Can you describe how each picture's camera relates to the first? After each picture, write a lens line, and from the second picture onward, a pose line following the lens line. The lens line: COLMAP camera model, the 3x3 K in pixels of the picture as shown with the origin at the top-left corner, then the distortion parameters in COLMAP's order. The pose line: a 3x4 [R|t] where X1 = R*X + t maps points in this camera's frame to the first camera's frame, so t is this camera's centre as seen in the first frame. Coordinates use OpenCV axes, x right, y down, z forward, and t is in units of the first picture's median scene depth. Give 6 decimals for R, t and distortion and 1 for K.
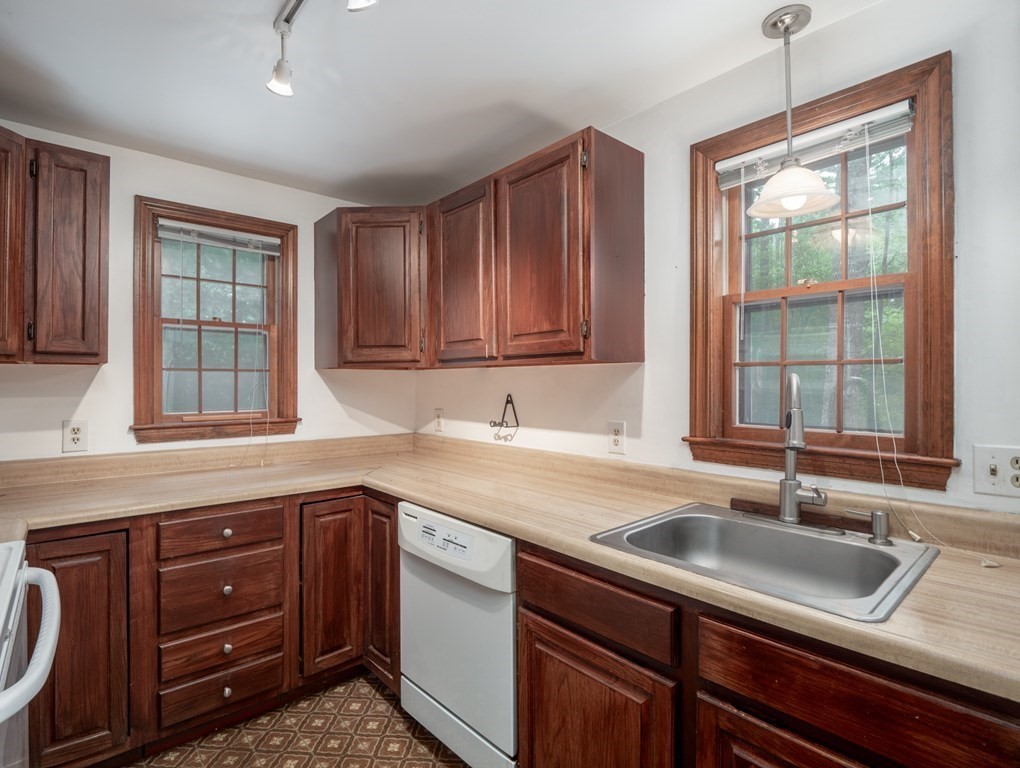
lens RADIAL K [[507.4, 0, 510.0], [0, 507.4, 384.0], [0, 0, 1]] dist [0.002242, -0.012469]
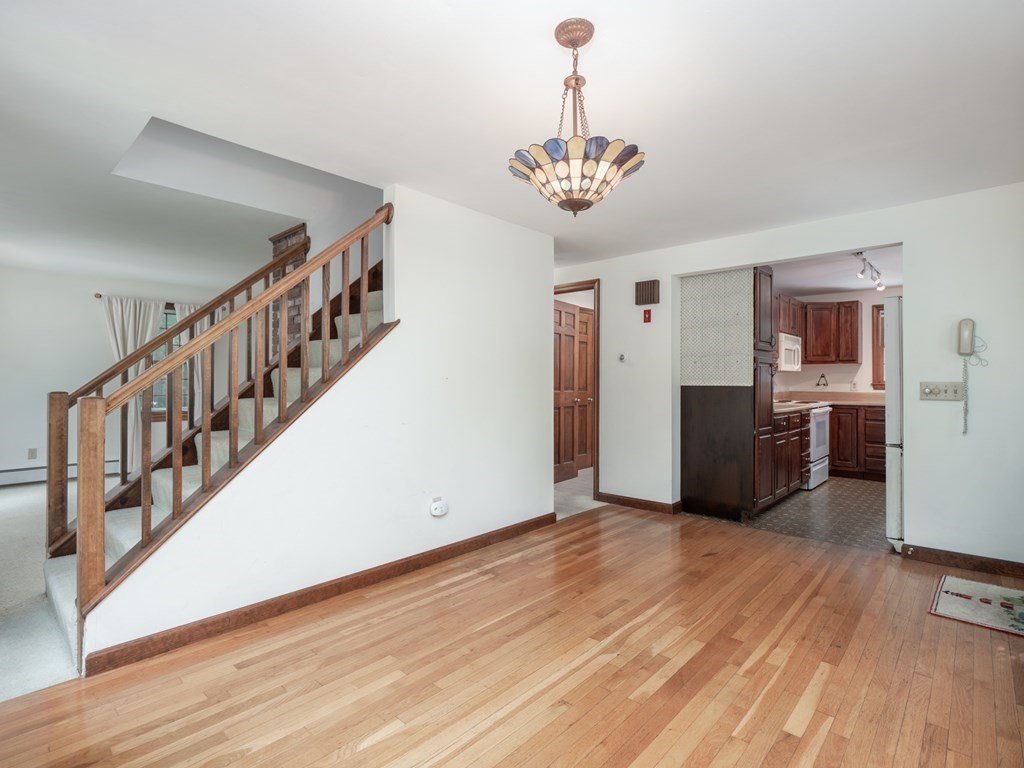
lens RADIAL K [[522.3, 0, 512.0], [0, 522.3, 384.0], [0, 0, 1]] dist [-0.003082, -0.000791]
pose [[0.112671, -0.000262, -0.993632, 2.247244], [-0.003864, 0.999992, -0.000702, 0.105720], [0.993625, 0.003918, 0.112669, -1.573221]]
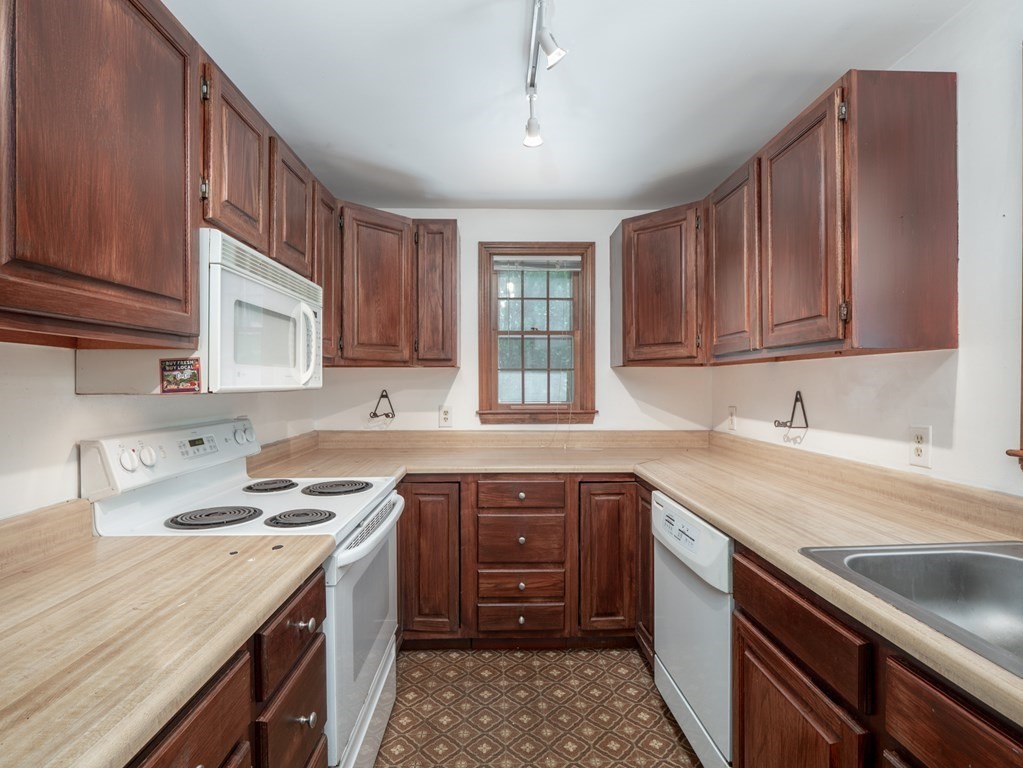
lens RADIAL K [[508.0, 0, 514.4], [0, 508.0, 389.3], [0, 0, 1]] dist [-0.004090, -0.001476]
pose [[0.772416, 0.007307, -0.635074, 0.227686], [-0.000432, 0.999940, 0.010980, 0.009606], [0.635116, -0.008207, 0.772373, -0.002353]]
